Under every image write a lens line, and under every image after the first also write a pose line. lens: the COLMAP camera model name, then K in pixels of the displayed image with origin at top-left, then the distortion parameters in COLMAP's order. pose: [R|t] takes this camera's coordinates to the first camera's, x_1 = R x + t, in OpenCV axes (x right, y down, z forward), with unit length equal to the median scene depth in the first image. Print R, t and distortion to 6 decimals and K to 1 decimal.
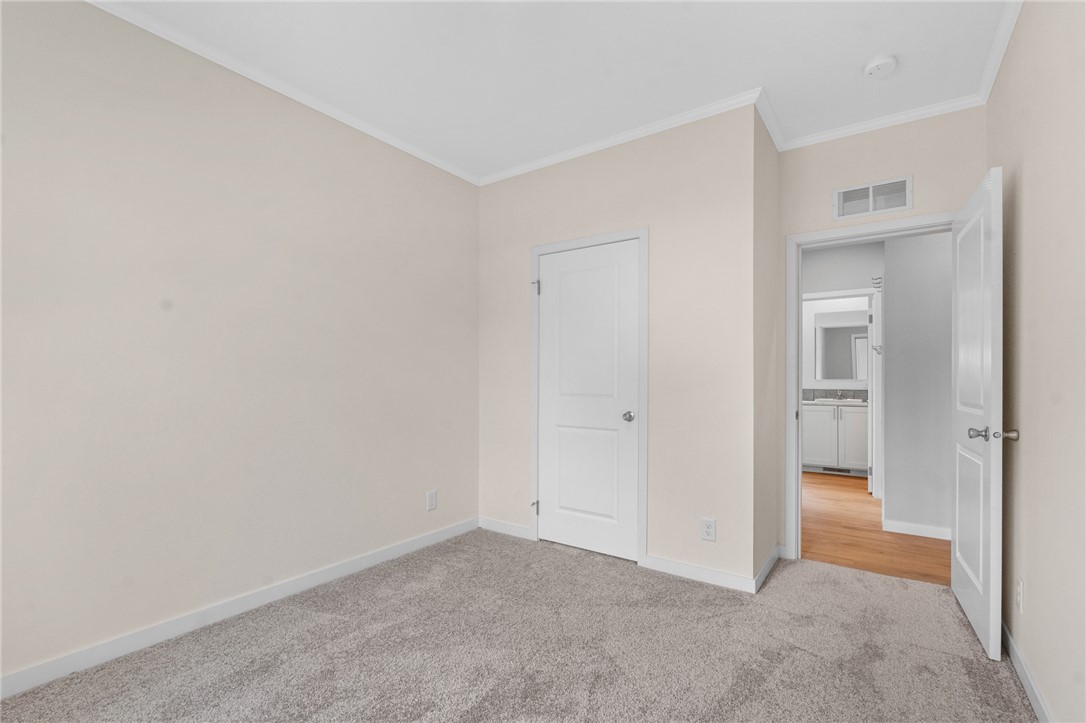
lens RADIAL K [[482.2, 0, 549.0], [0, 482.2, 371.6], [0, 0, 1]] dist [-0.004950, 0.001226]
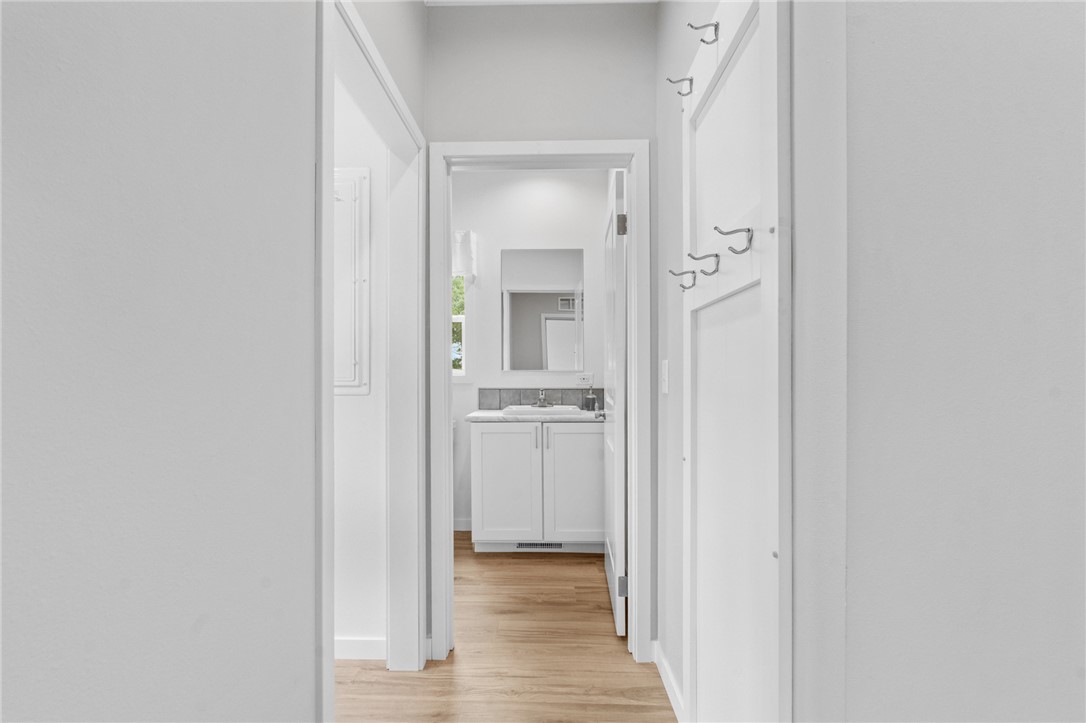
lens RADIAL K [[482.2, 0, 544.7], [0, 482.2, 369.7], [0, 0, 1]] dist [-0.004950, 0.001226]
pose [[0.824361, -0.007423, 0.566016, 0.306186], [0.001004, 0.999932, 0.011651, 0.009656], [-0.566063, -0.009037, 0.824312, 0.564943]]
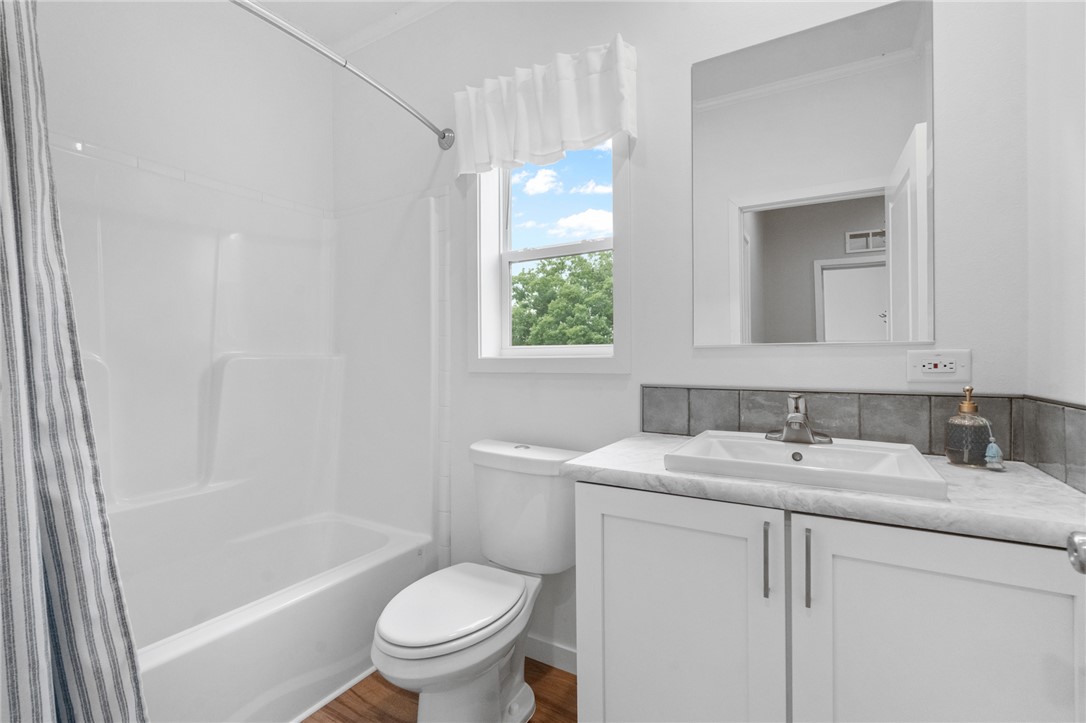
lens RADIAL K [[482.2, 0, 548.6], [0, 482.2, 359.0], [0, 0, 1]] dist [-0.004950, 0.001226]
pose [[0.996944, -0.013117, 0.077005, 0.502908], [0.011954, 0.999808, 0.015543, 0.020008], [-0.077194, -0.014575, 0.996910, 0.836824]]
